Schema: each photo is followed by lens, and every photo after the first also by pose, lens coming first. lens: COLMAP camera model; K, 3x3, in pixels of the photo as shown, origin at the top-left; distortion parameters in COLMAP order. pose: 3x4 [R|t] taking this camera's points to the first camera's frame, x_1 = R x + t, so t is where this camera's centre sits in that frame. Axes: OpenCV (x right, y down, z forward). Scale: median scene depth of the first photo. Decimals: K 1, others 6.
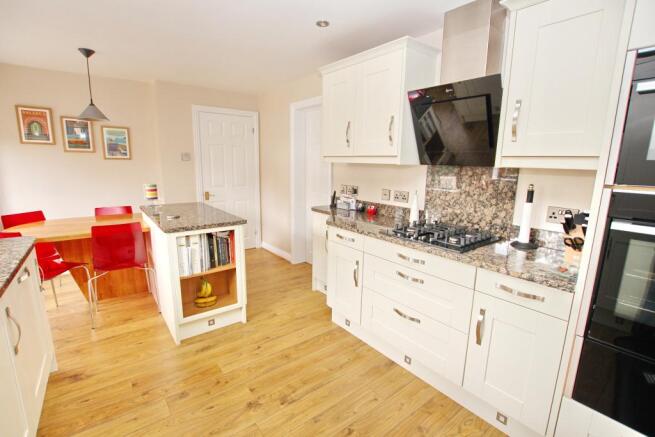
lens RADIAL K [[304.2, 0, 328.0], [0, 304.2, 218.6], [0, 0, 1]] dist [-0.027261, 0.003554]
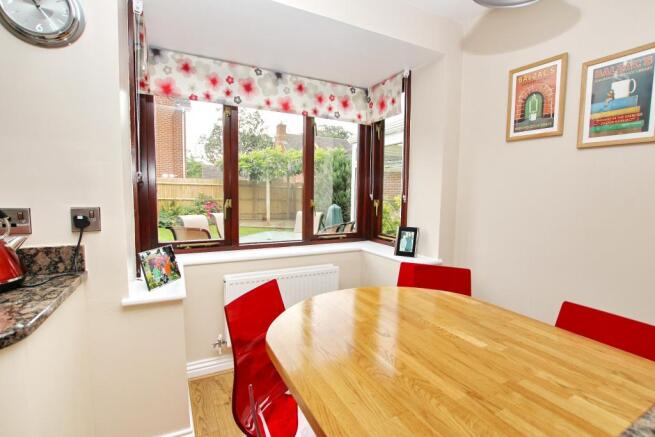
lens RADIAL K [[304.2, 0, 327.4], [0, 304.2, 218.7], [0, 0, 1]] dist [-0.027261, 0.003554]
pose [[-0.175572, 0.067602, -0.982143, -0.594139], [-0.201796, 0.973985, 0.103114, -0.147553], [0.963563, 0.216296, -0.157362, 1.105191]]
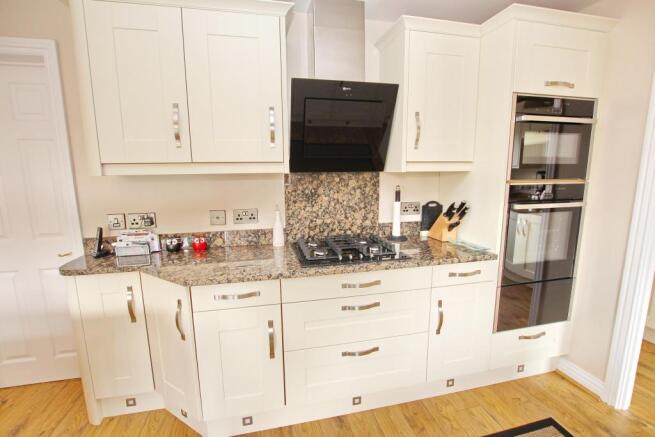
lens RADIAL K [[304.2, 0, 330.4], [0, 304.2, 220.1], [0, 0, 1]] dist [-0.027261, 0.003554]
pose [[0.417244, -0.167211, 0.893279, -0.389118], [0.184249, 0.978079, 0.097023, -0.111225], [-0.889921, 0.124103, 0.438906, 0.556993]]
